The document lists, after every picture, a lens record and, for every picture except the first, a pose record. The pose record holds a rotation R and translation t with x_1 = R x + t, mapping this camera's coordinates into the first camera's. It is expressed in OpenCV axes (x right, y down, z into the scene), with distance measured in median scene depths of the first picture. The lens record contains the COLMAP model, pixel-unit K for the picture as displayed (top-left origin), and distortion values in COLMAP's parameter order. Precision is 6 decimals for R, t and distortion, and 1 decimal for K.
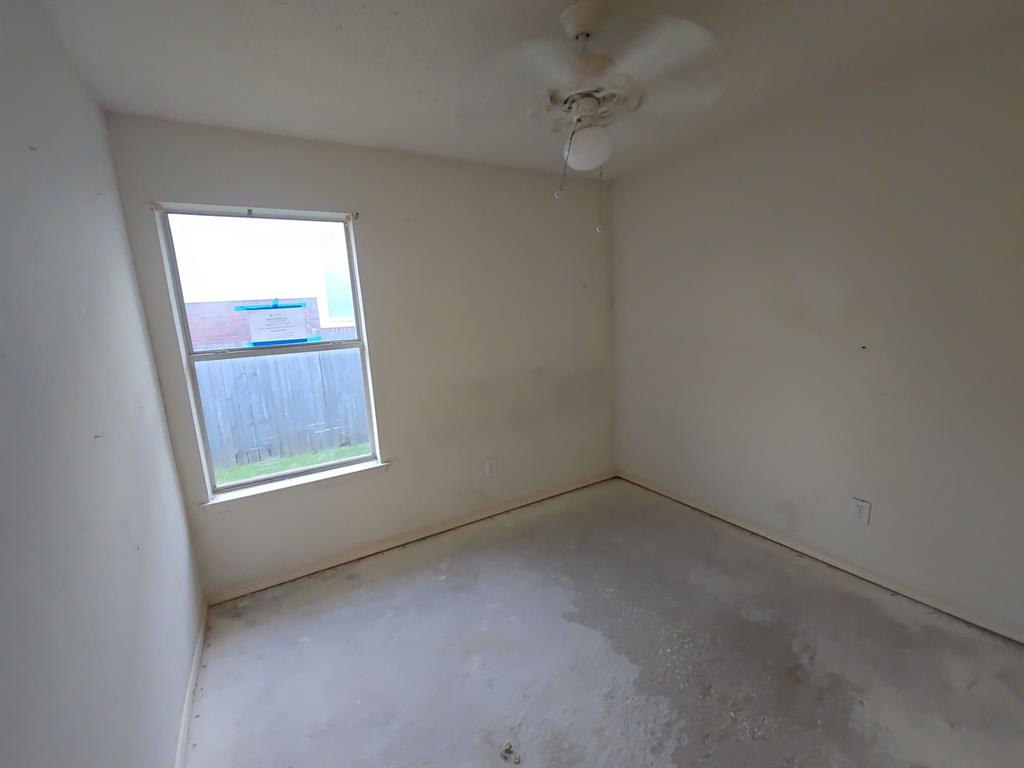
lens RADIAL K [[434.9, 0, 511.8], [0, 434.9, 384.7], [0, 0, 1]] dist [0.012776, -0.007272]
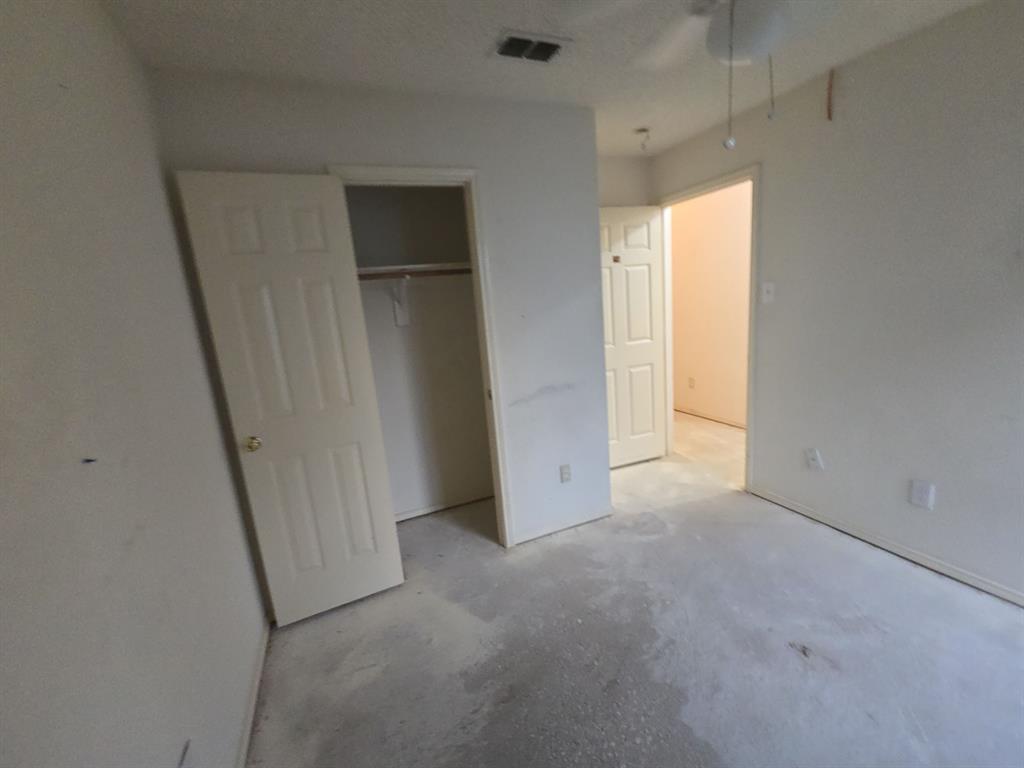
lens RADIAL K [[434.9, 0, 508.0], [0, 434.9, 384.1], [0, 0, 1]] dist [0.012776, -0.007272]
pose [[-0.979243, 0.109711, 0.170434, 0.327415], [0.163891, 0.923324, 0.347294, -0.226435], [-0.119264, 0.368018, -0.922138, 1.281703]]
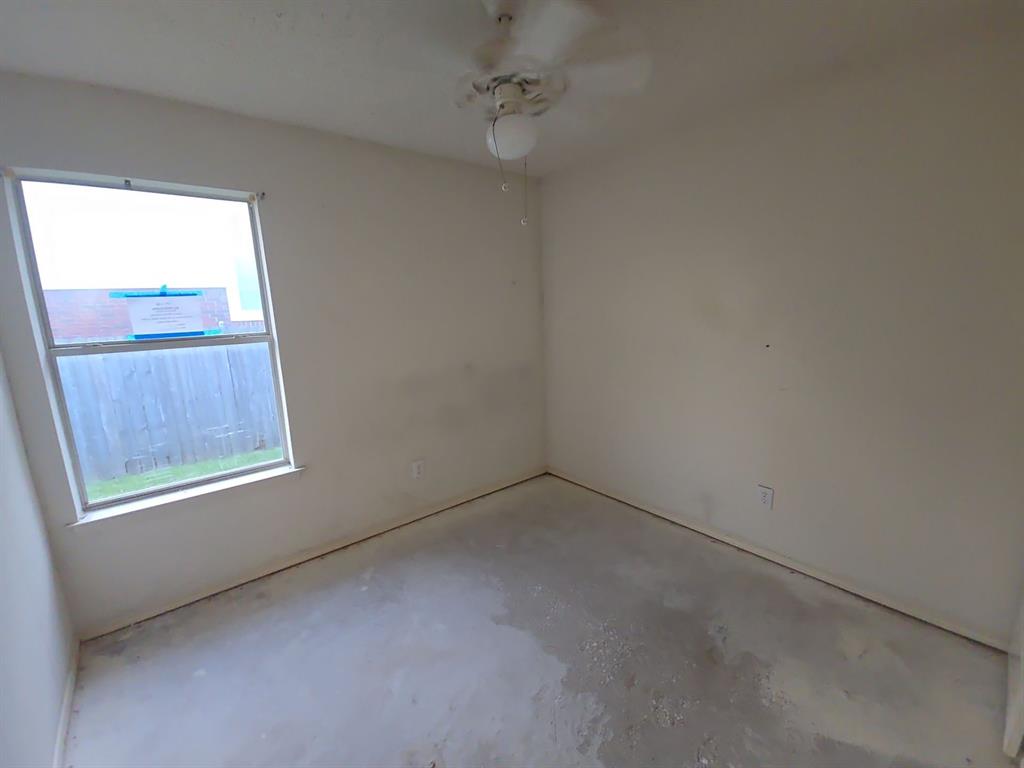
lens RADIAL K [[434.9, 0, 513.4], [0, 434.9, 384.0], [0, 0, 1]] dist [0.012776, -0.007272]
pose [[0.988223, -0.006219, 0.152894, 0.018078], [0.005472, 0.999971, 0.005304, -0.000449], [-0.152922, -0.004405, 0.988228, 0.030138]]
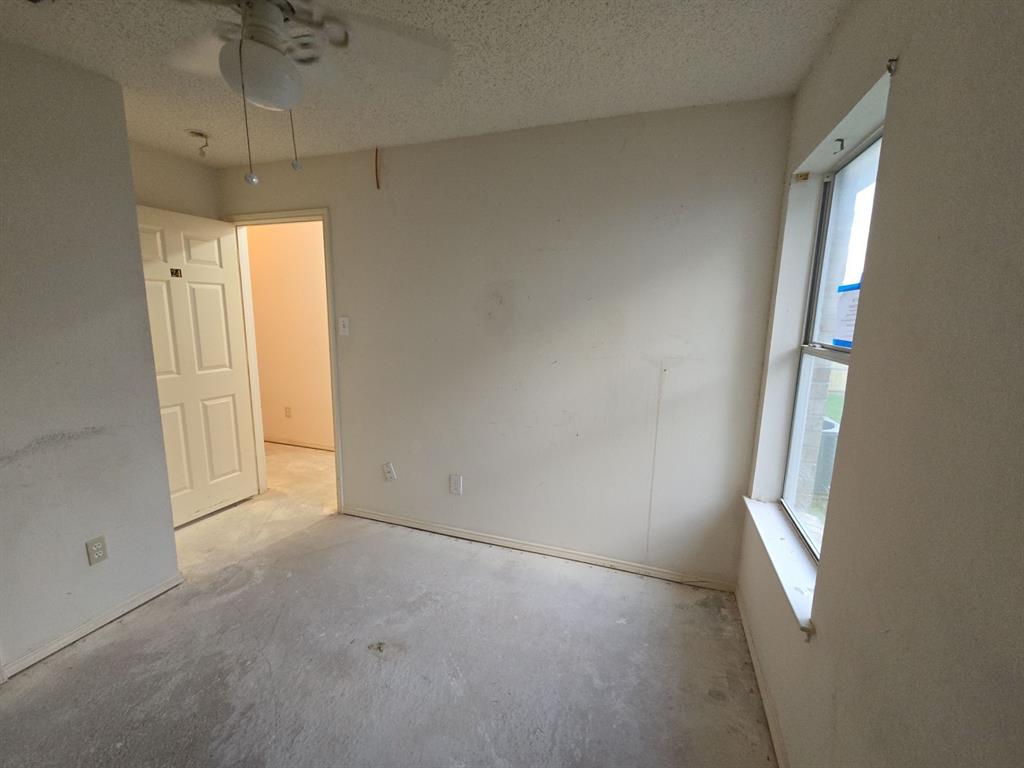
lens RADIAL K [[434.9, 0, 510.9], [0, 434.9, 384.7], [0, 0, 1]] dist [0.012776, -0.007272]
pose [[-0.769477, 0.146509, -0.621644, 0.259025], [-0.085176, 0.941098, 0.327229, -0.232060], [0.632970, 0.304744, -0.711674, 1.303078]]
